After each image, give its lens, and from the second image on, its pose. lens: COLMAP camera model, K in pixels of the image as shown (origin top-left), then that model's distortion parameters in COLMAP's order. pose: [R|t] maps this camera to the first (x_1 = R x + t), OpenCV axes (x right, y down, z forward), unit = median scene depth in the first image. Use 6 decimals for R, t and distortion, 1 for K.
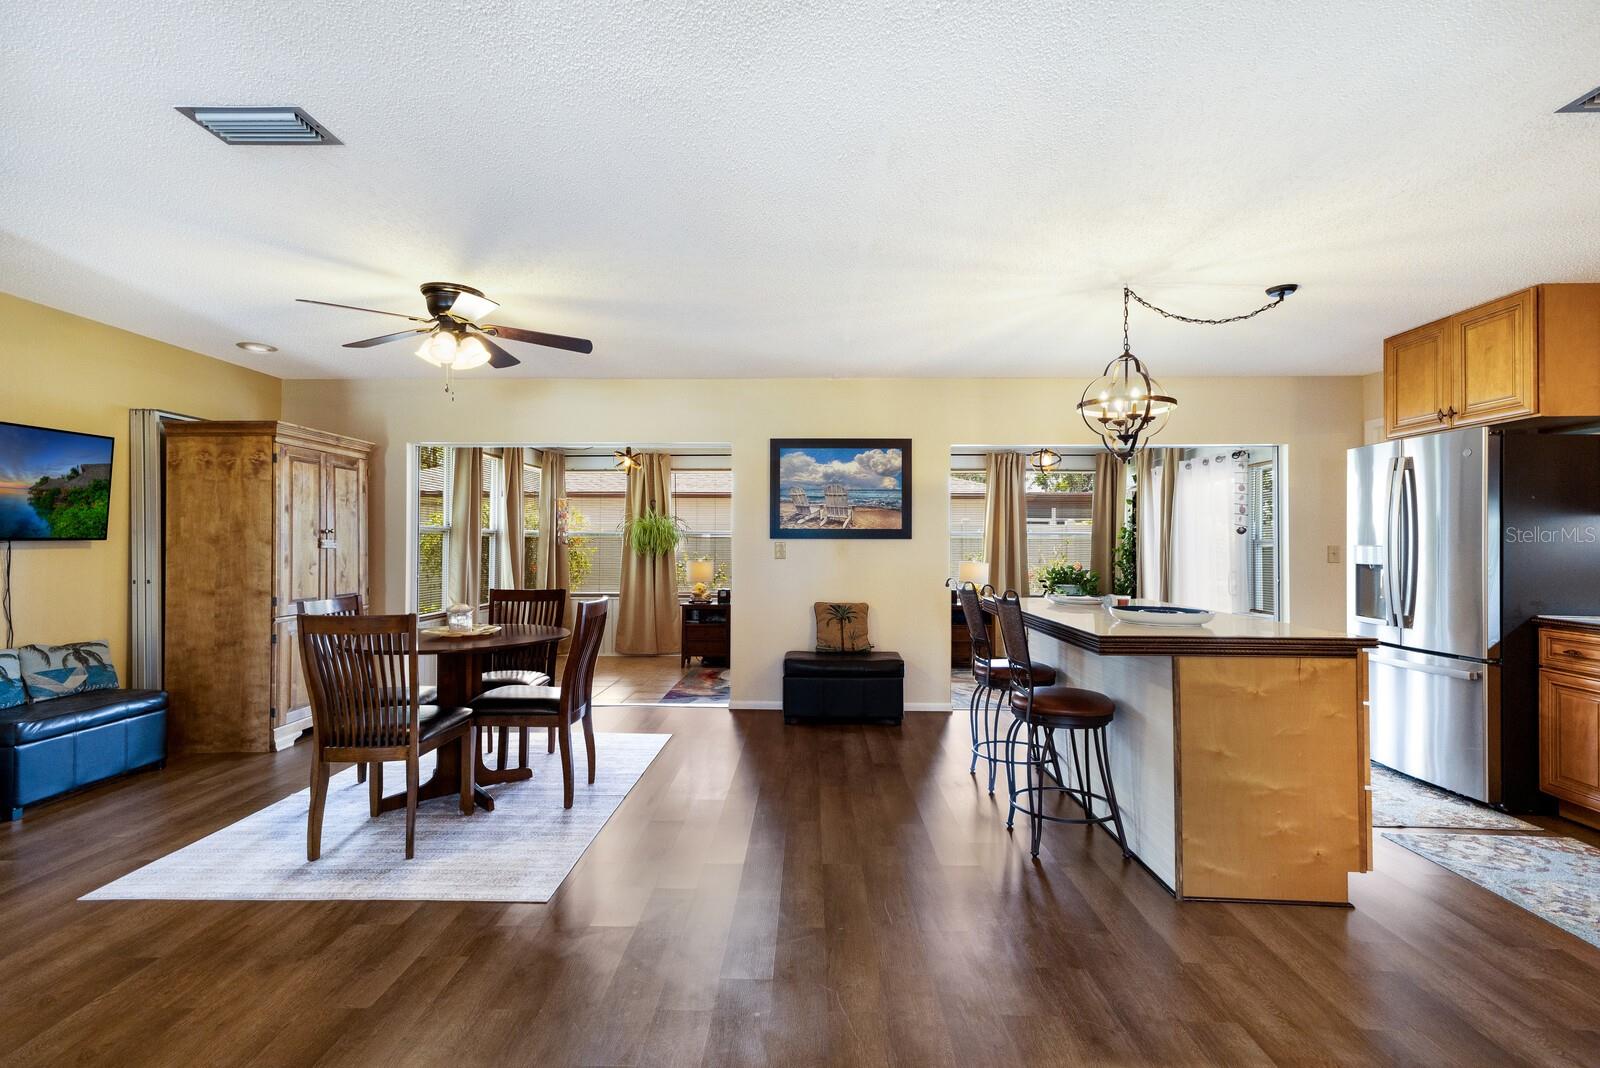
lens RADIAL K [[762.0, 0, 800.0], [0, 762.0, 534.0], [0, 0, 1]] dist [0.026004, -0.019916]
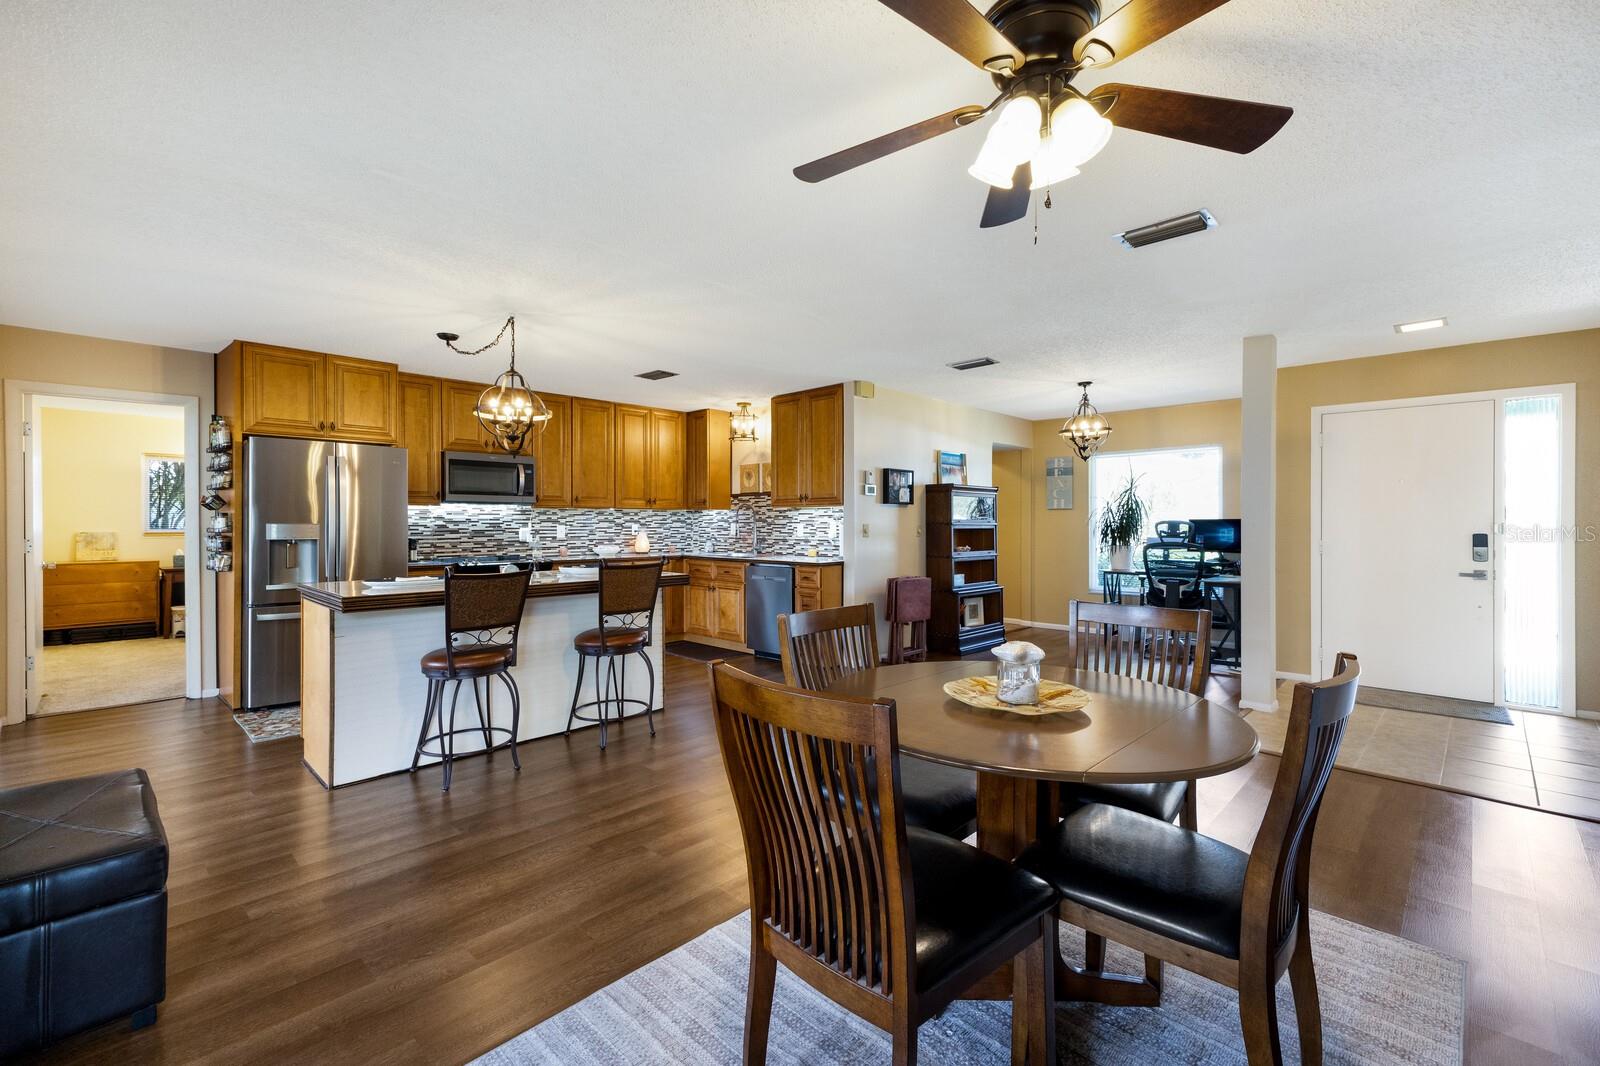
lens RADIAL K [[694.1, 0, 799.0], [0, 694.1, 521.2], [0, 0, 1]] dist [0.008150, -0.000254]
pose [[-0.727996, -0.001370, 0.685580, -0.471980], [-0.010097, 0.999911, -0.008724, 0.009725], [-0.685507, -0.013274, -0.727945, 1.032475]]
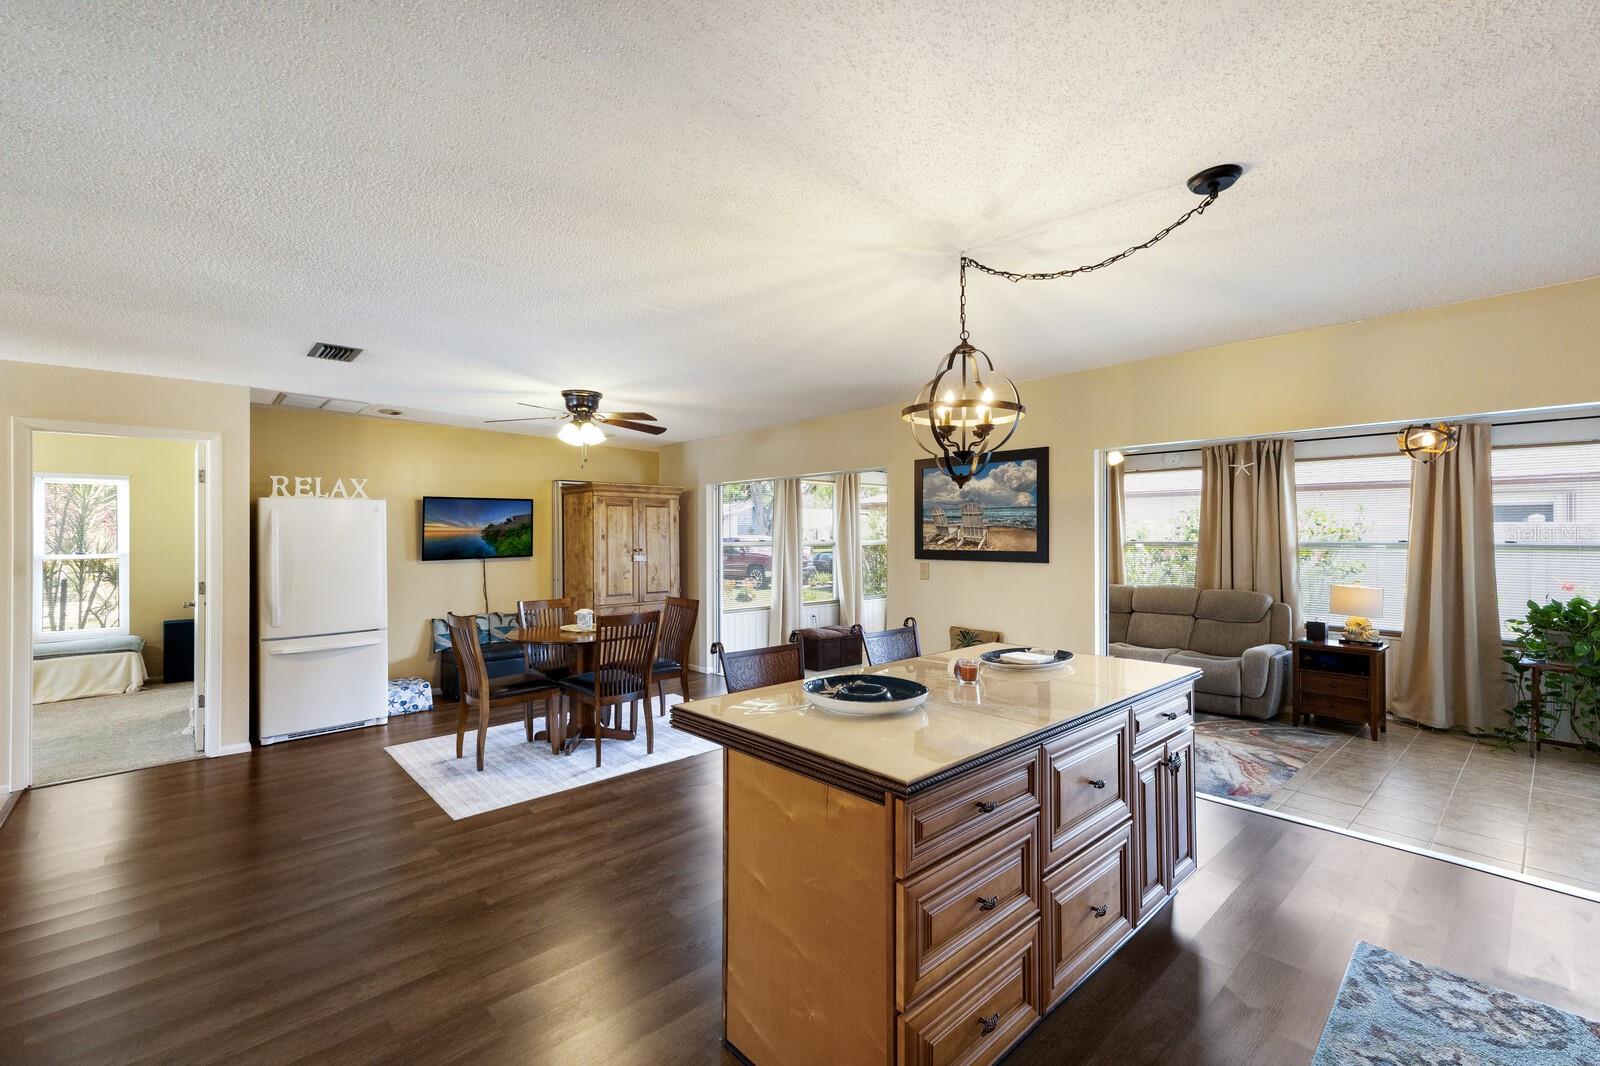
lens RADIAL K [[684.6, 0, 798.3], [0, 684.6, 531.5], [0, 0, 1]] dist [0.013737, -0.000169]
pose [[0.688452, -0.006349, -0.725254, 0.552909], [0.013222, 0.999905, 0.003798, -0.038963], [0.725161, -0.012204, 0.688471, 0.285052]]
